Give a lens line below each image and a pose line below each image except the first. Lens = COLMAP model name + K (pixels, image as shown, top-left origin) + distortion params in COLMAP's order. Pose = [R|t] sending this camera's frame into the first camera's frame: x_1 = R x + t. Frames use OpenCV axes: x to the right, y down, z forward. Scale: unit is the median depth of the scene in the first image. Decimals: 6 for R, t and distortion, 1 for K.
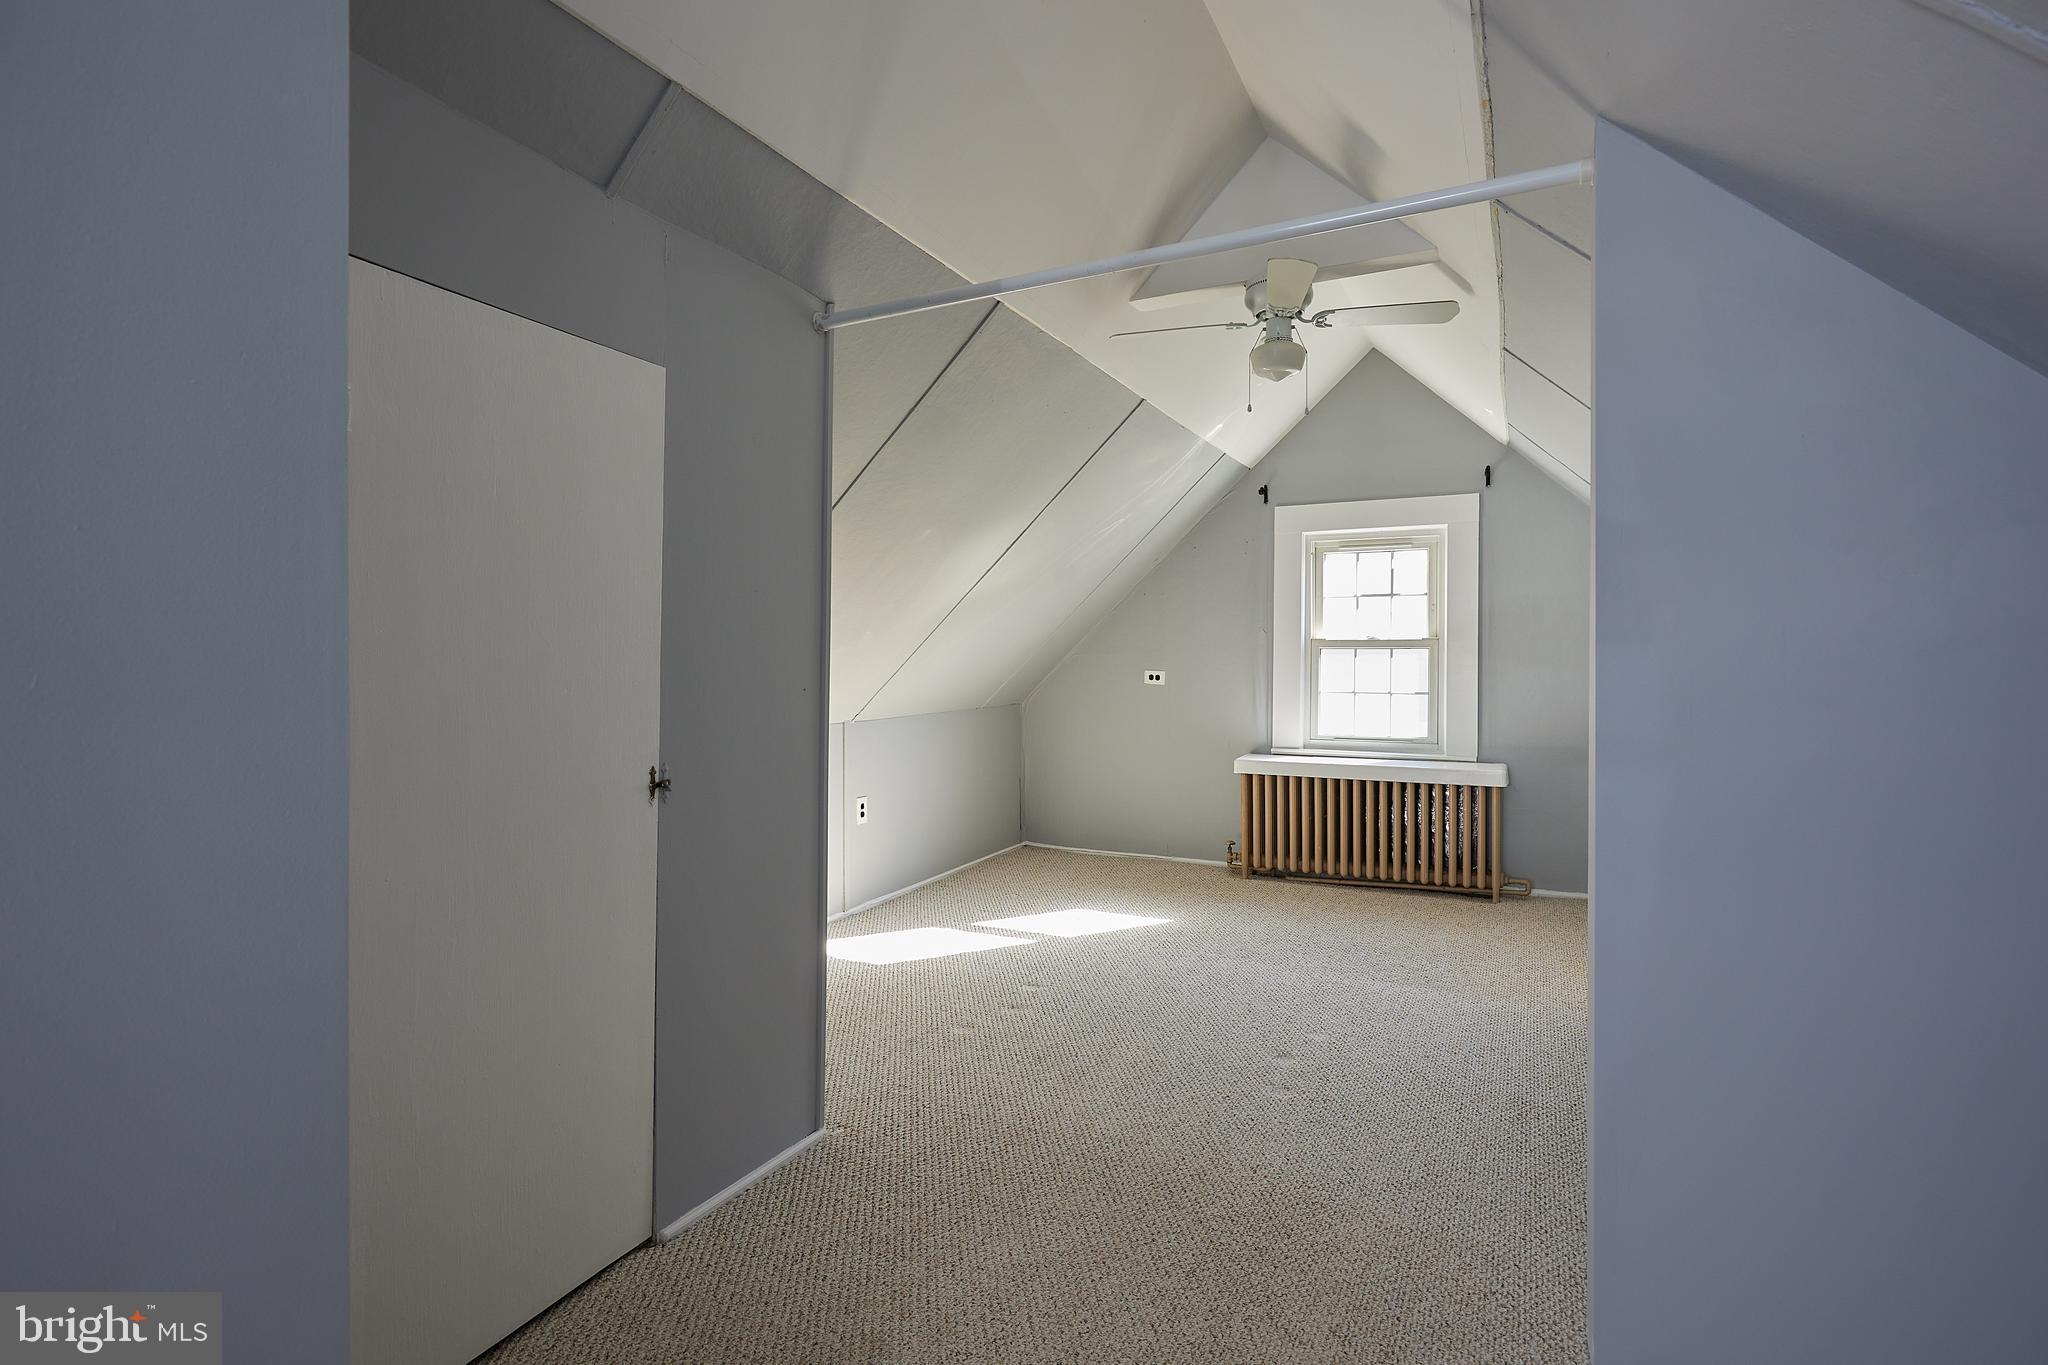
lens RADIAL K [[1013.6, 0, 1025.3], [0, 1013.6, 676.5], [0, 0, 1]] dist [0.000437, -0.000193]
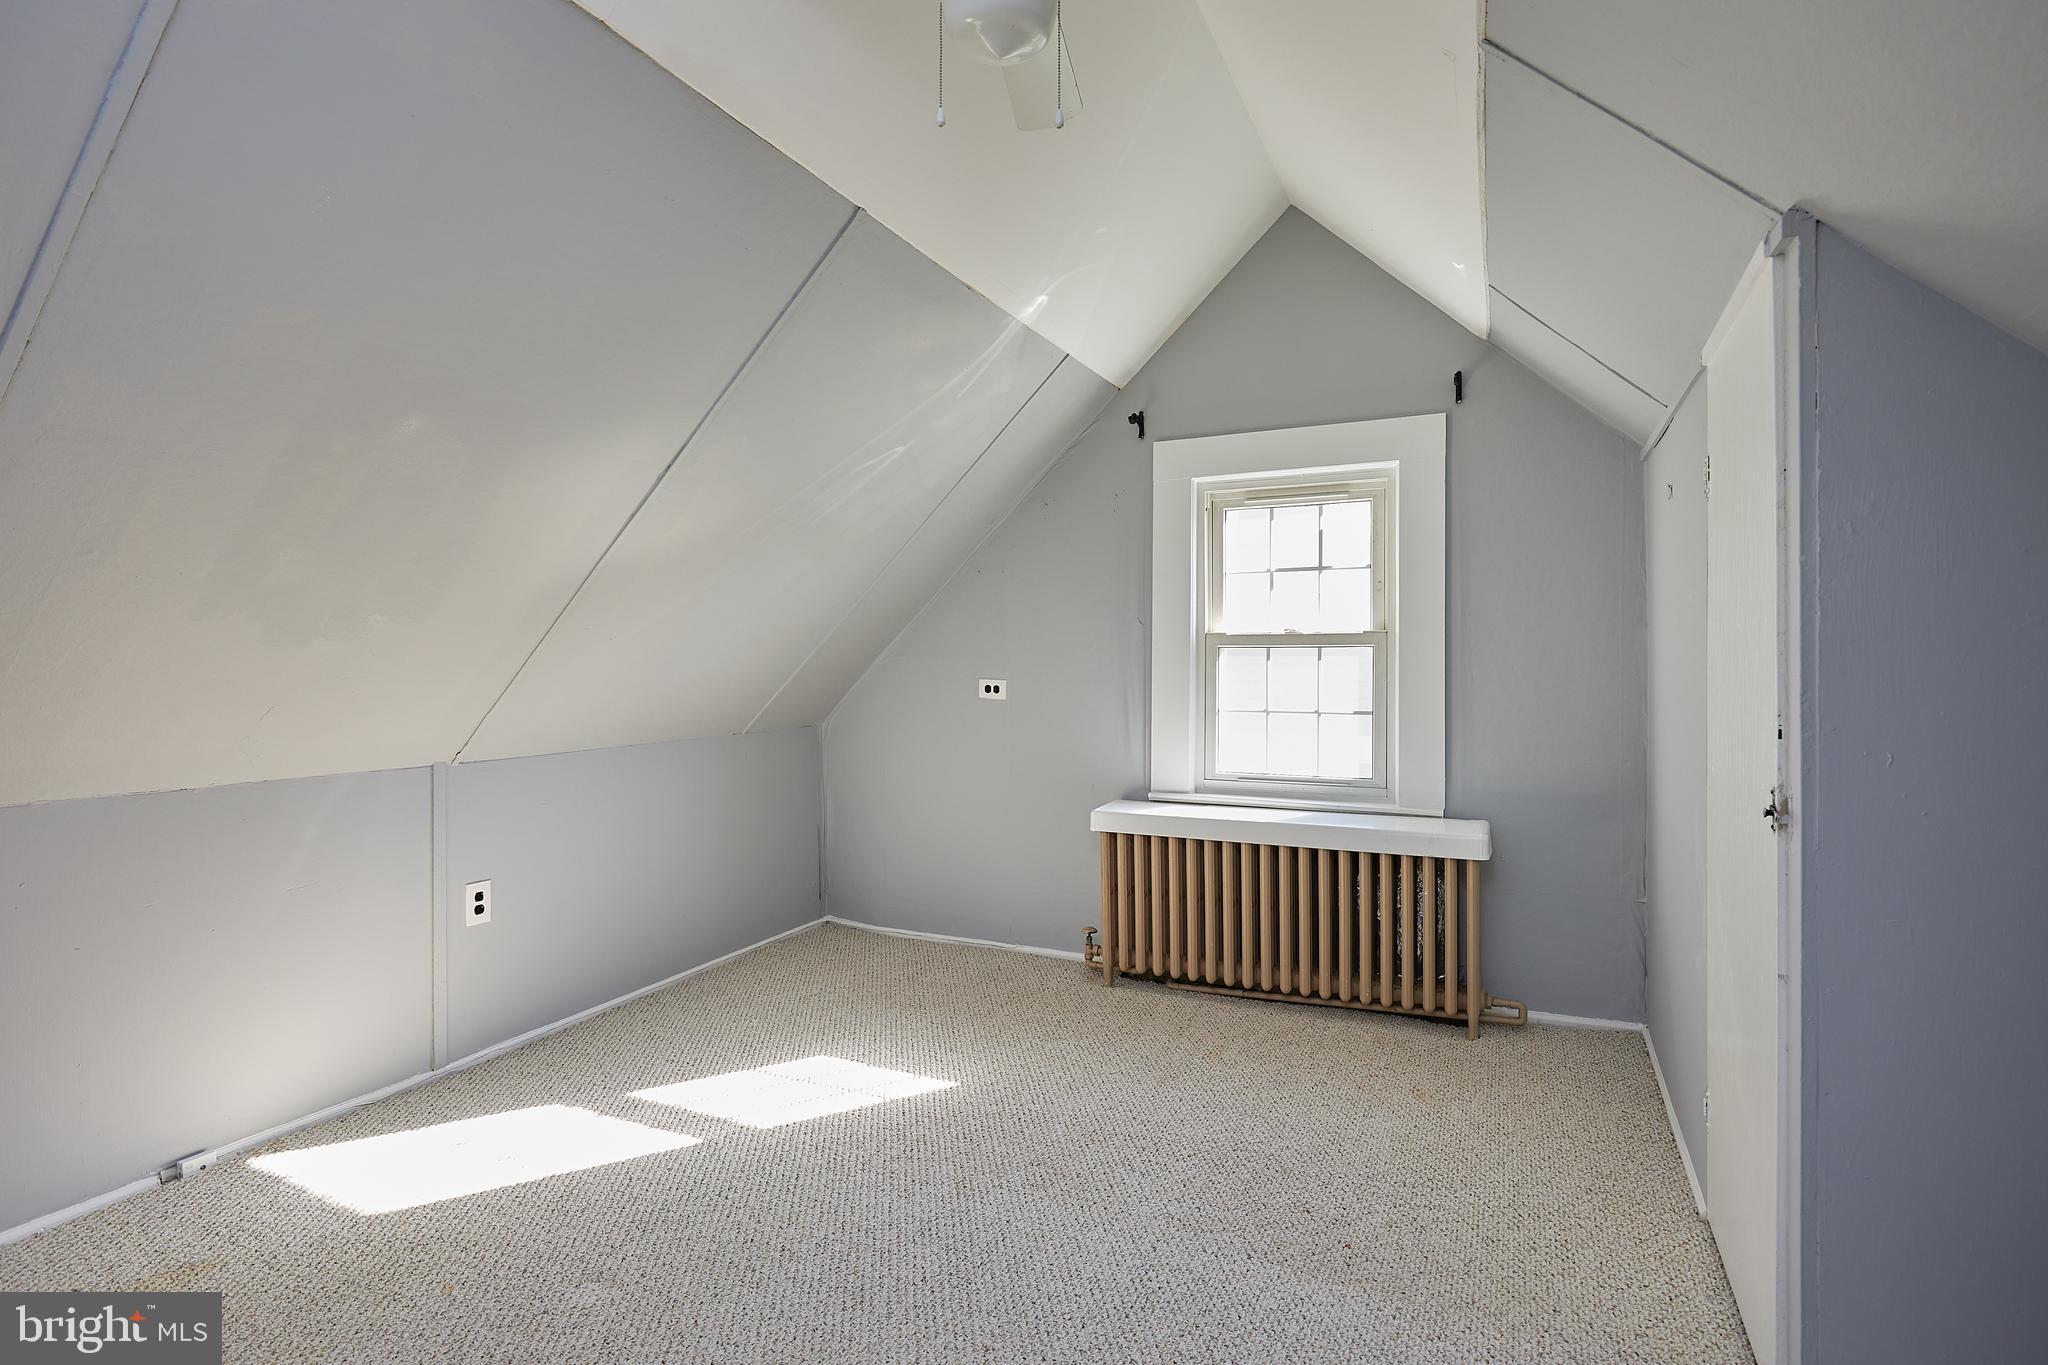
lens RADIAL K [[1013.6, 0, 1024.5], [0, 1013.6, 676.0], [0, 0, 1]] dist [0.000437, -0.000193]
pose [[0.999812, -0.002062, 0.019288, 0.152596], [0.002166, 0.999983, -0.005399, -0.004863], [-0.019276, 0.005440, 0.999799, 0.329079]]
